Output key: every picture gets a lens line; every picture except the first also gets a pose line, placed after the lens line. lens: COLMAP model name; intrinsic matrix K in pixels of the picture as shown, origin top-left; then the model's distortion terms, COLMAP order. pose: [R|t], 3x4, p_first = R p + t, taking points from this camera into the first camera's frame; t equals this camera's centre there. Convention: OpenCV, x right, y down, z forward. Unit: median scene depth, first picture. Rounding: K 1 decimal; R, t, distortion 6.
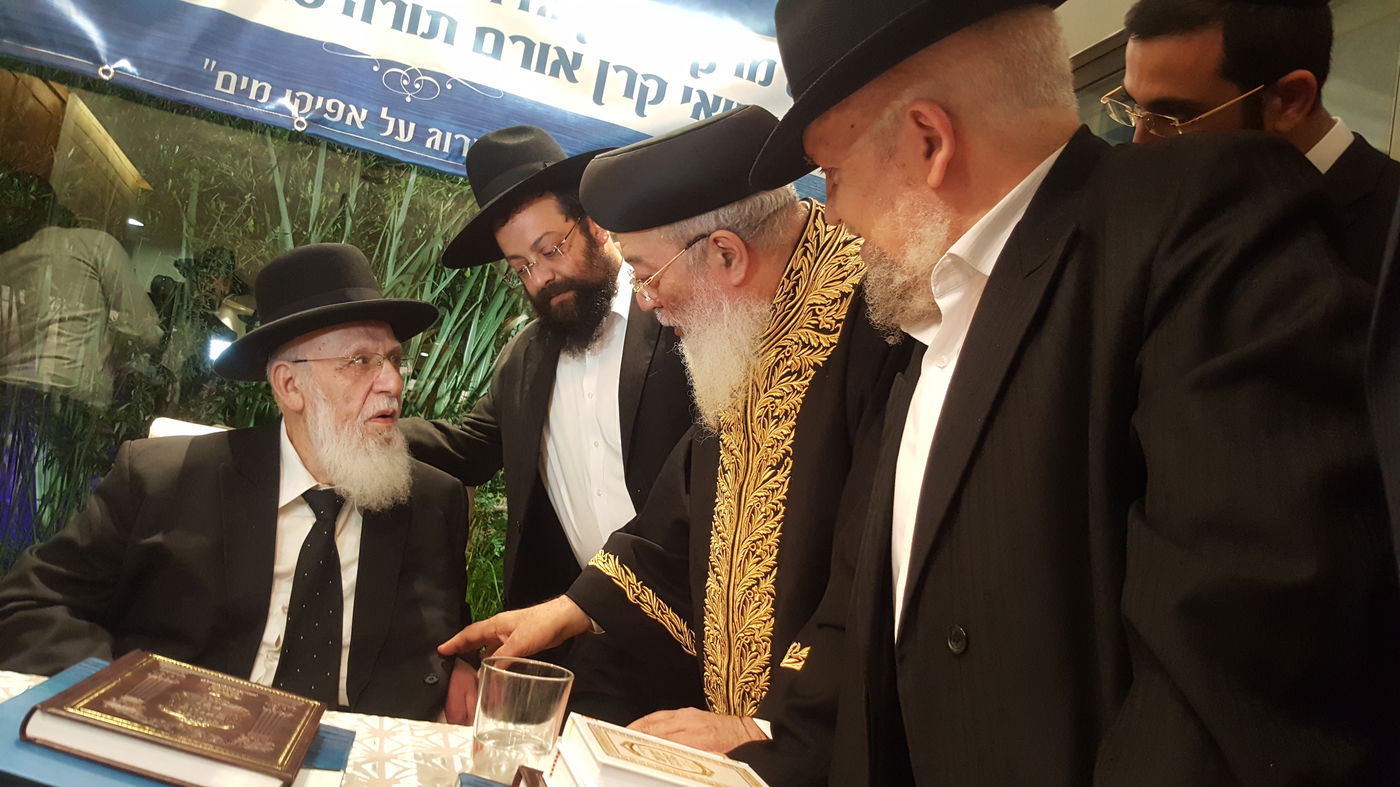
lens RADIAL K [[1063.9, 0, 662.9], [0, 1063.9, 387.8], [0, 0, 1]] dist [0.214120, -0.423315]
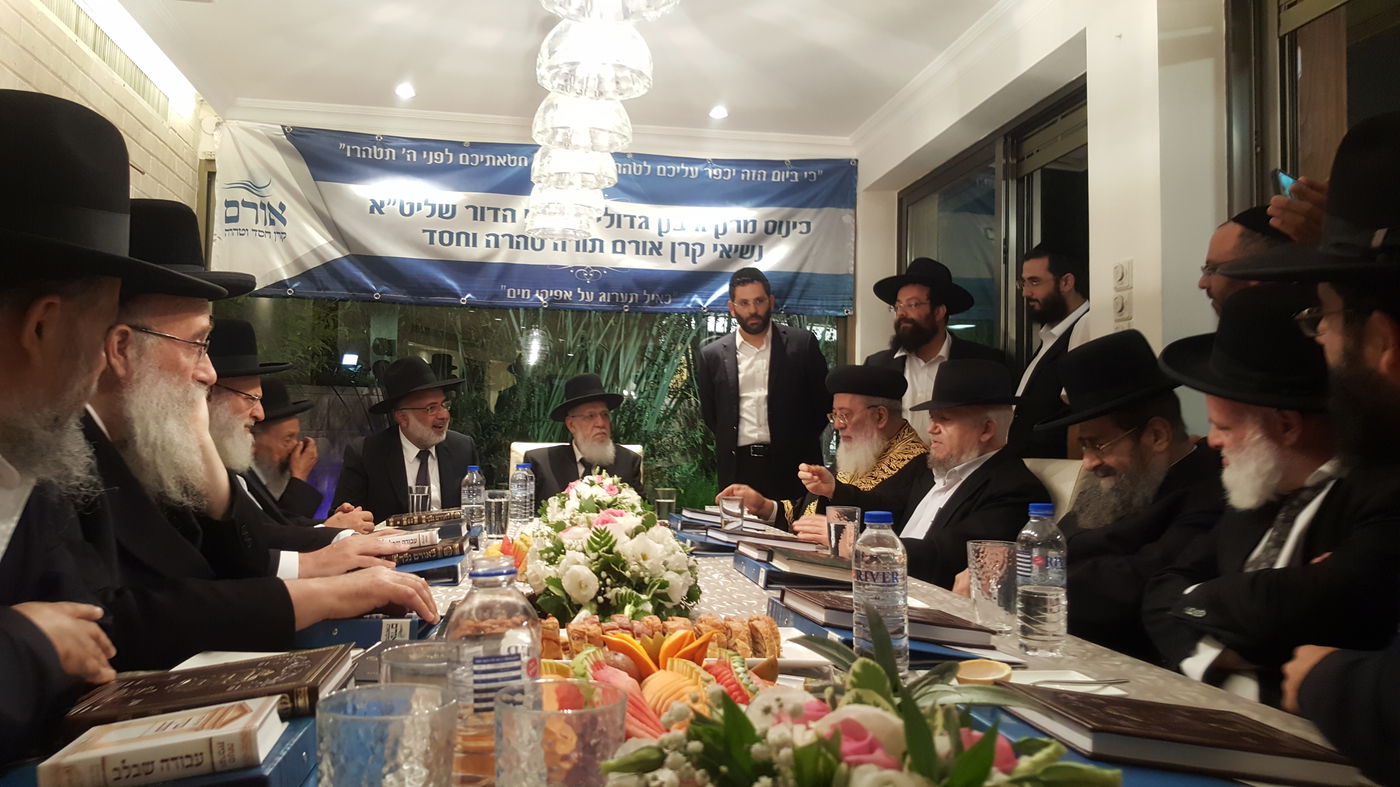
lens RADIAL K [[1063.9, 0, 662.9], [0, 1063.9, 387.8], [0, 0, 1]] dist [0.214120, -0.423315]
pose [[0.977072, -0.174064, -0.122608, 0.133723], [0.179289, 0.983247, 0.032879, -0.097919], [0.114831, -0.054107, 0.991910, -1.090699]]
